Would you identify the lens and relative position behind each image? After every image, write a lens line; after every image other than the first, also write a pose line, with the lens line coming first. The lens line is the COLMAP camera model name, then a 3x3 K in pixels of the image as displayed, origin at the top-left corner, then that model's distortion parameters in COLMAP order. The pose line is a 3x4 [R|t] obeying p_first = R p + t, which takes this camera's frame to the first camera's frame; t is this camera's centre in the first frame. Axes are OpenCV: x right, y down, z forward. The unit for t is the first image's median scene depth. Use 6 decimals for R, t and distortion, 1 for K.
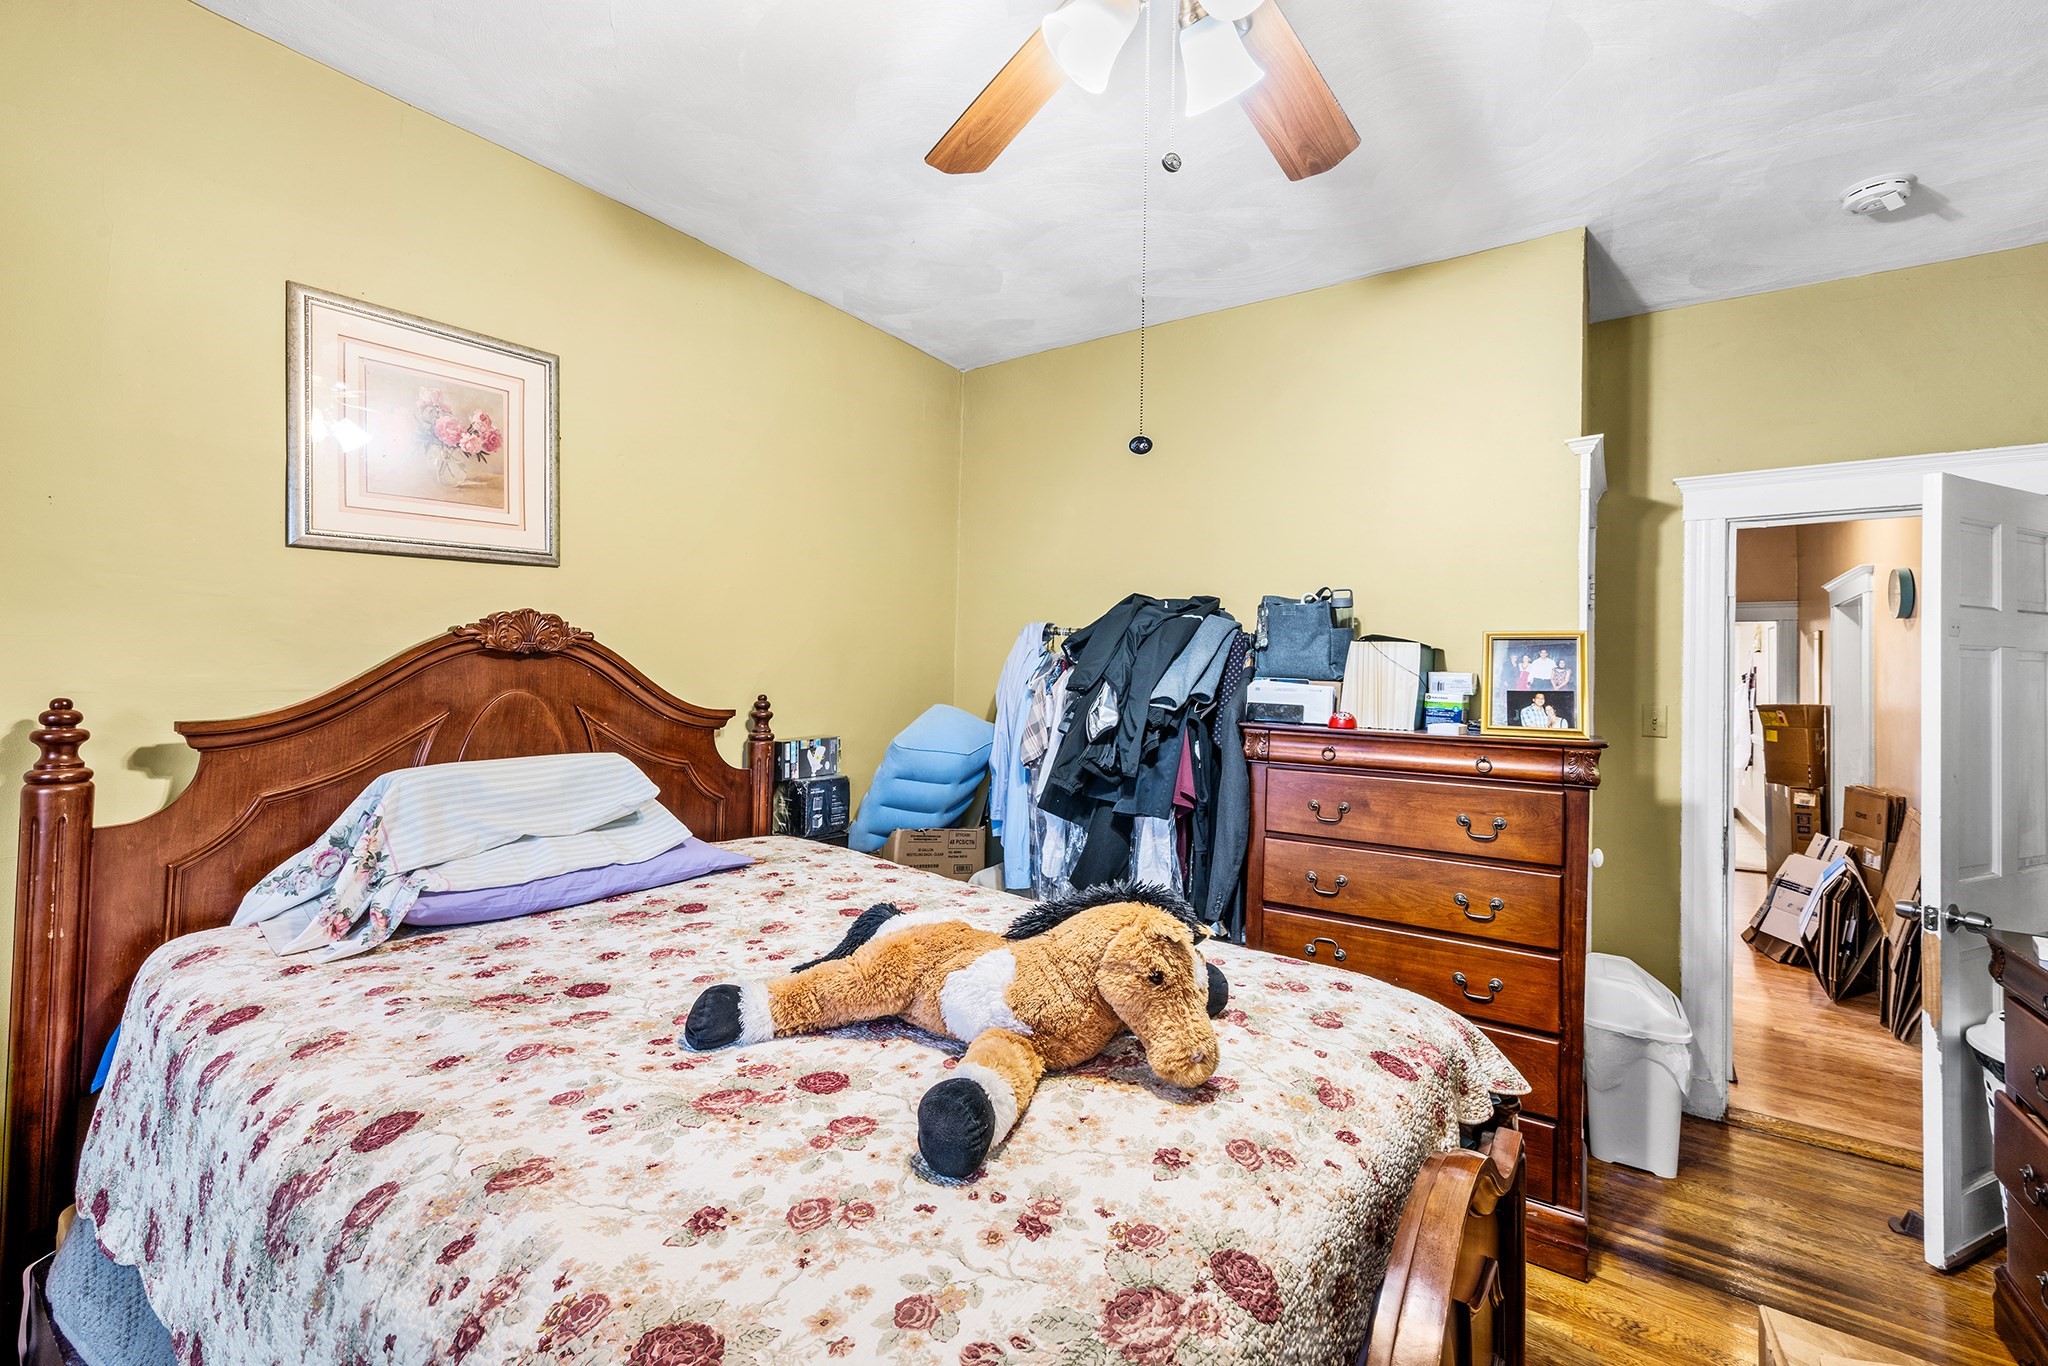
lens RADIAL K [[832.2, 0, 1027.1], [0, 832.2, 654.8], [0, 0, 1]] dist [-0.001162, -0.000095]
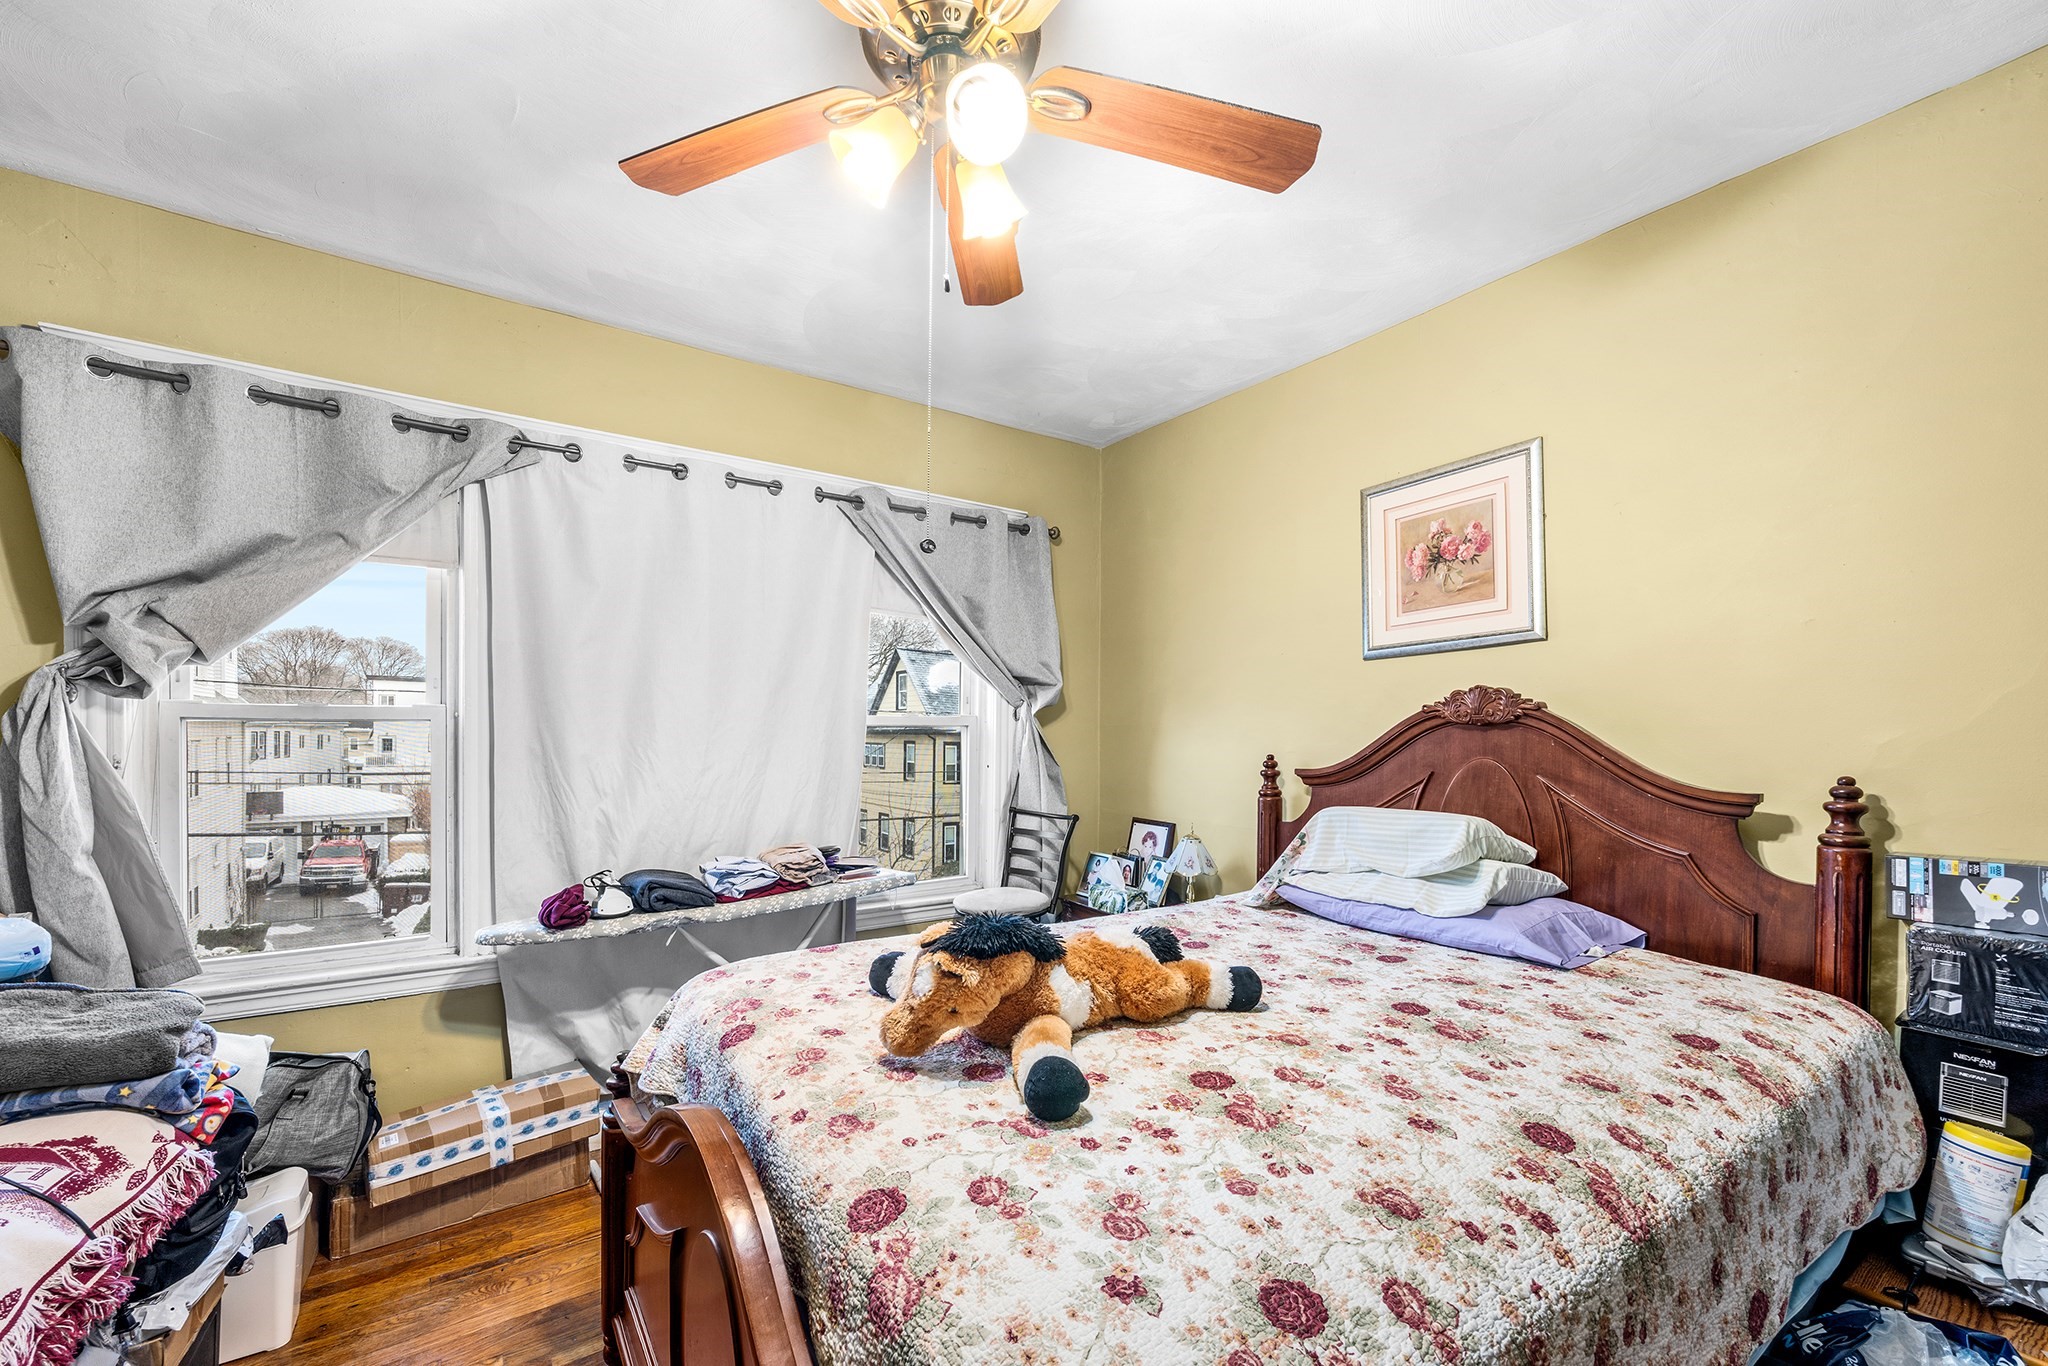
lens RADIAL K [[798.2, 0, 1029.6], [0, 798.2, 740.9], [0, 0, 1]] dist [-0.000574, -0.000095]
pose [[-0.321221, -0.010415, -0.946947, 0.616292], [0.007949, 0.999875, -0.013693, 0.029721], [0.946971, -0.011926, -0.321098, 0.762284]]
